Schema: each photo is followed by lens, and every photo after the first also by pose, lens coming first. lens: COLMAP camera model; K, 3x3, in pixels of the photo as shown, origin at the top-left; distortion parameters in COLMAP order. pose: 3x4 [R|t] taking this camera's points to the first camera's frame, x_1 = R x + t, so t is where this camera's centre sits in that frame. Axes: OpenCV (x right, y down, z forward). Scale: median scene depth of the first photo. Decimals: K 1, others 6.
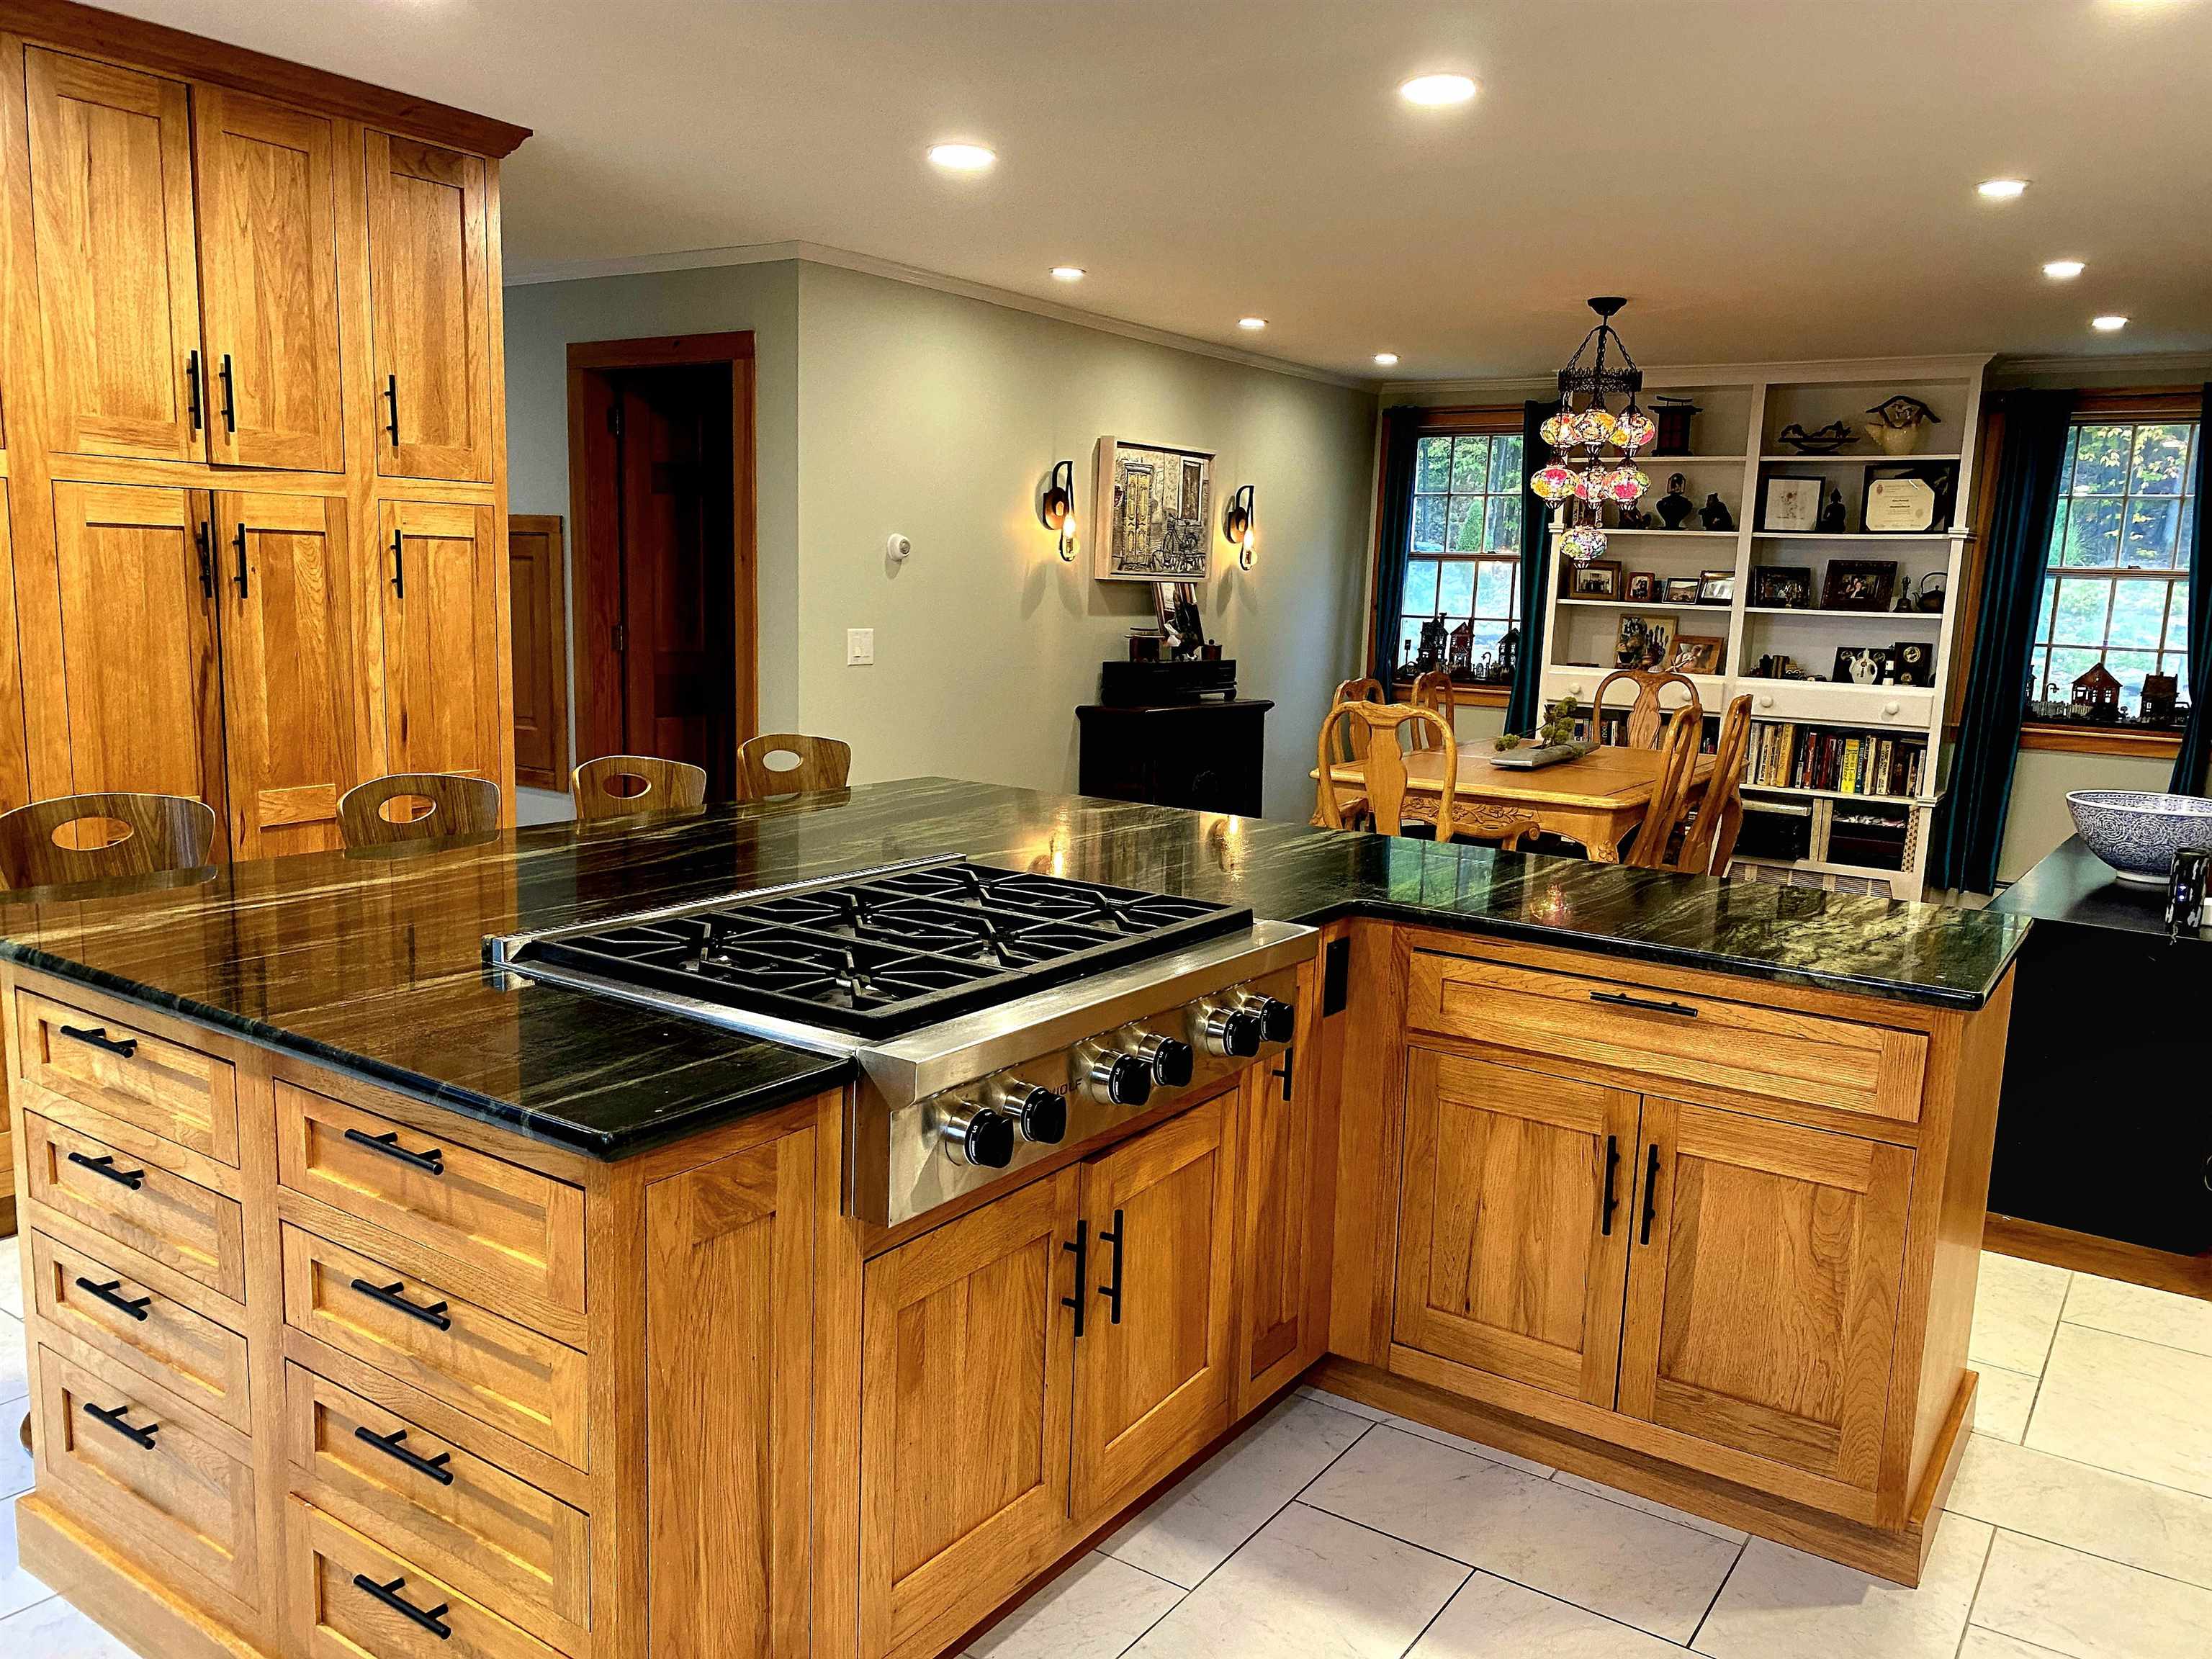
lens RADIAL K [[1687.8, 0, 1111.5], [0, 1687.8, 825.1], [0, 0, 1]] dist [0.045589, -0.063190]
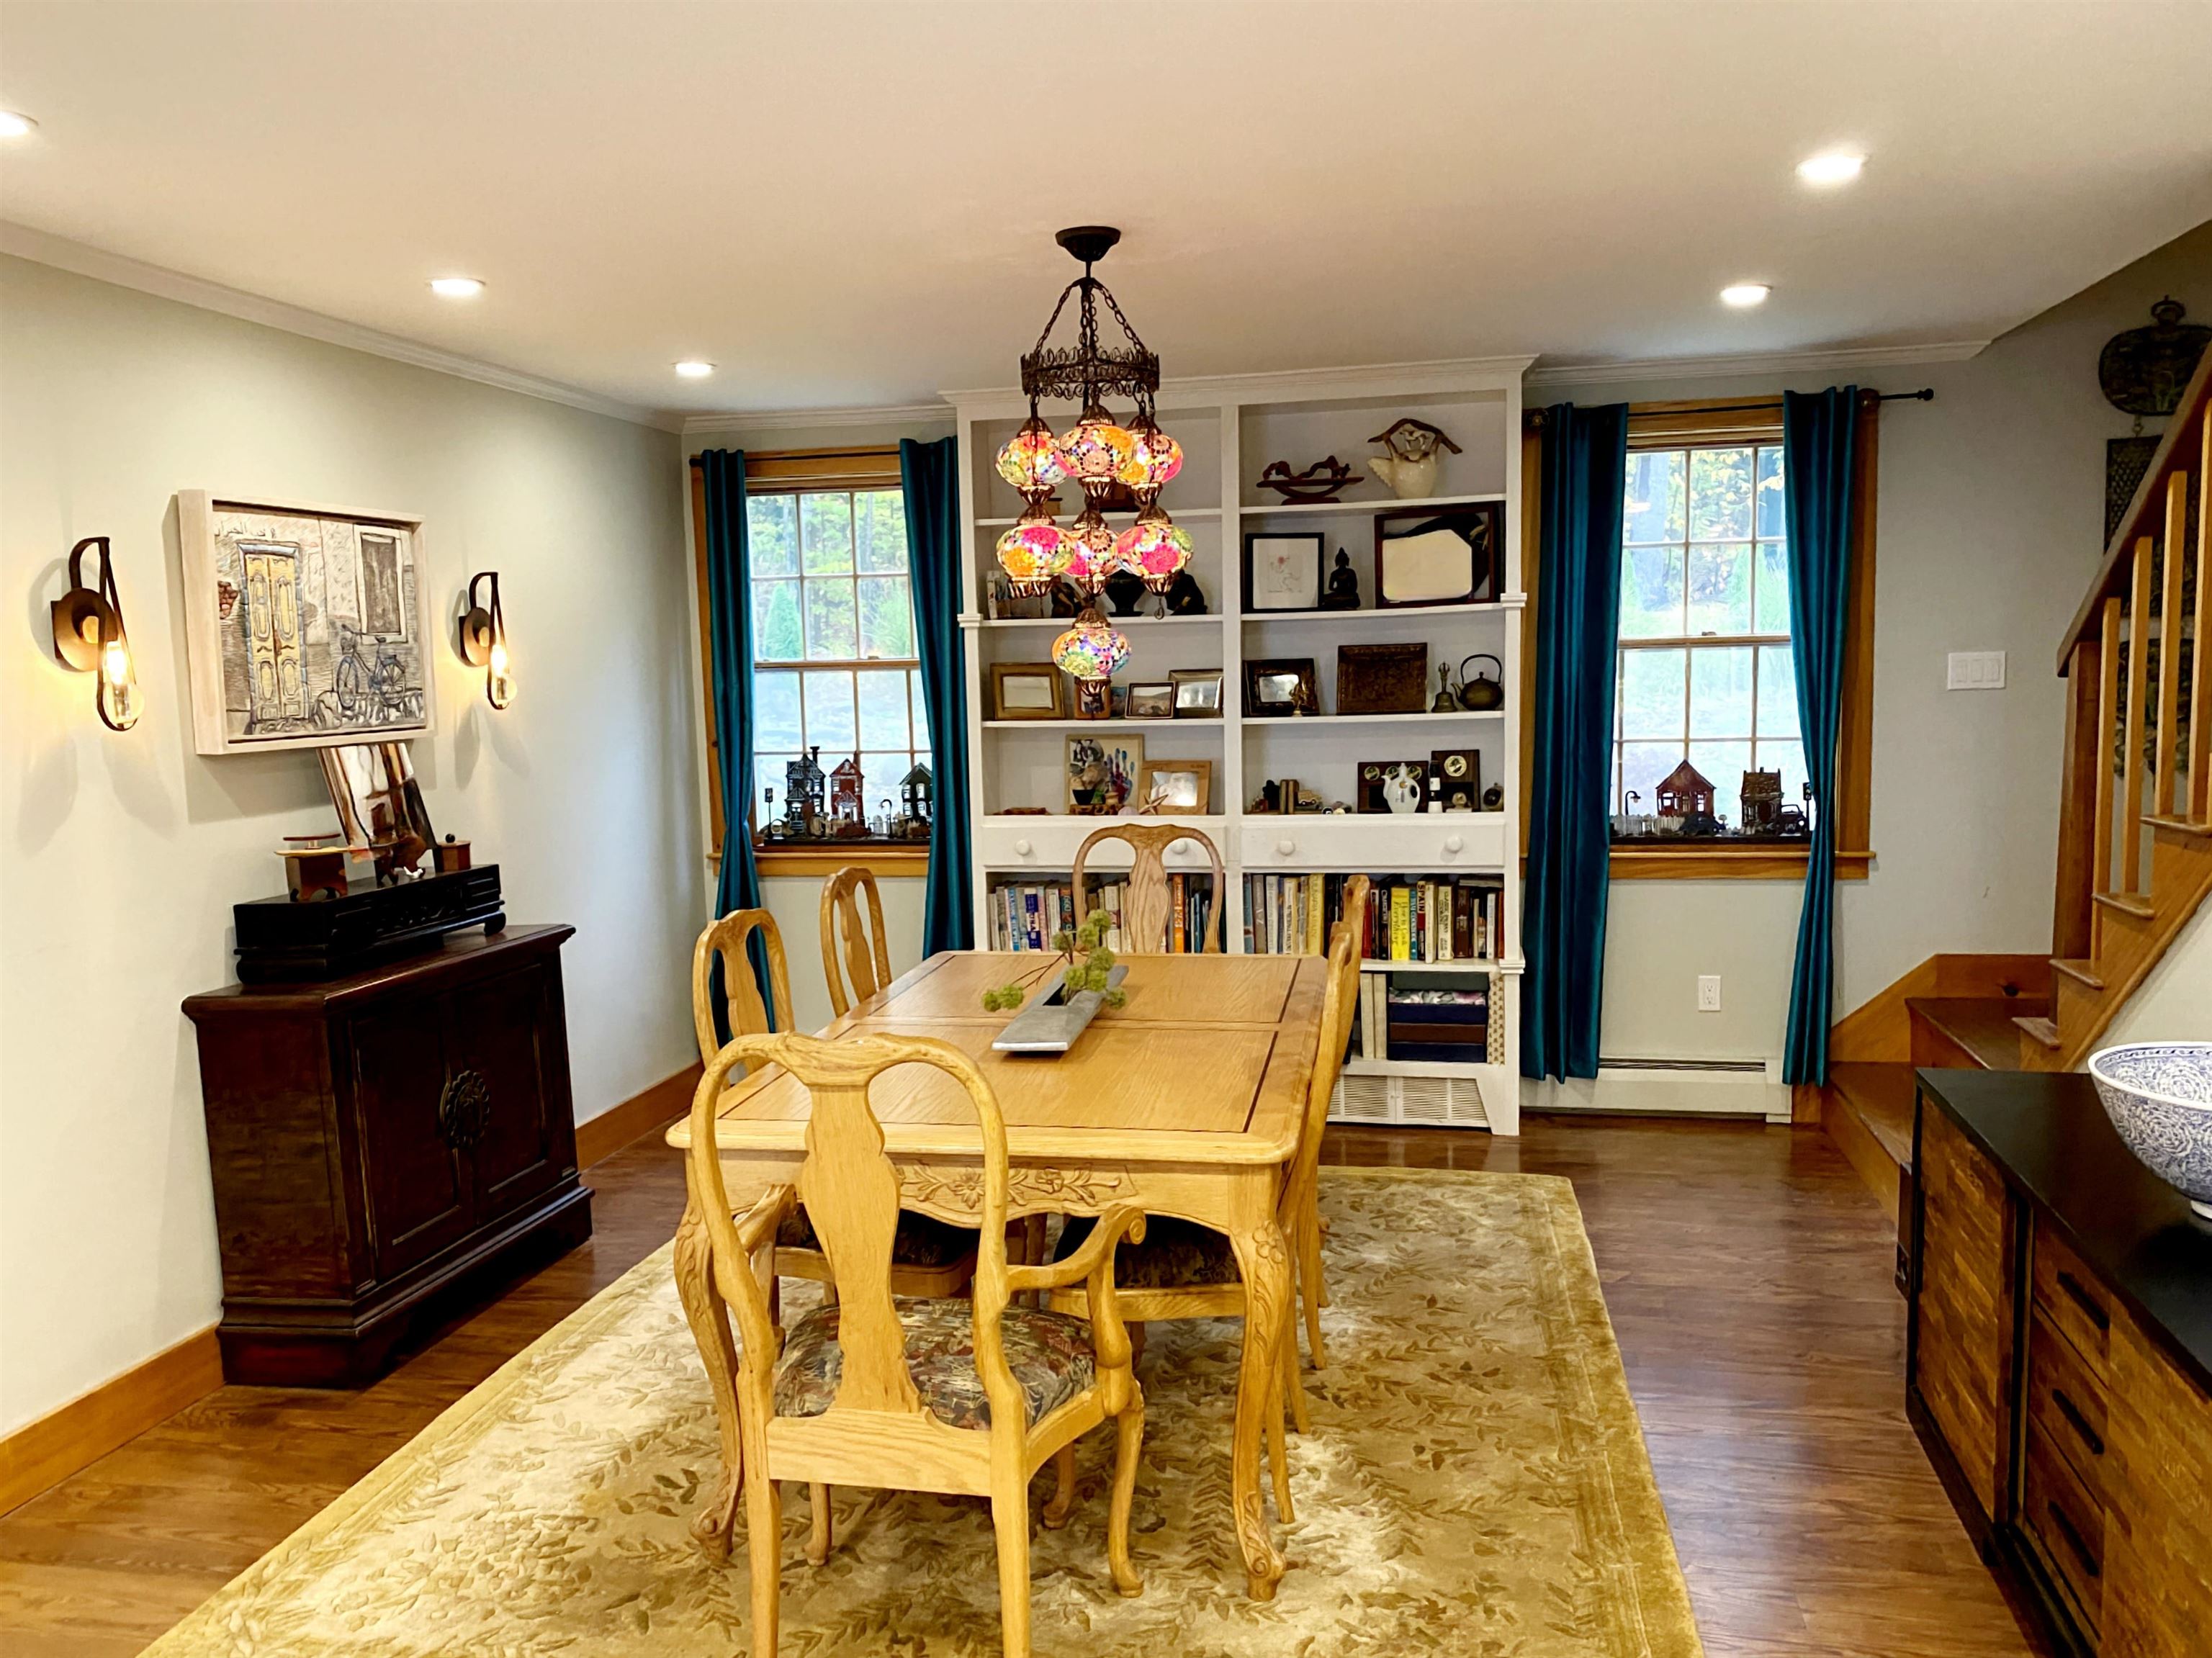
lens RADIAL K [[1786.3, 0, 1110.3], [0, 1786.3, 868.3], [0, 0, 1]] dist [0.200623, -0.390724]
pose [[0.922724, -0.102102, 0.371694, 0.034757], [0.113965, 0.993434, -0.010026, -0.066222], [-0.368230, 0.051611, 0.928301, 0.331110]]
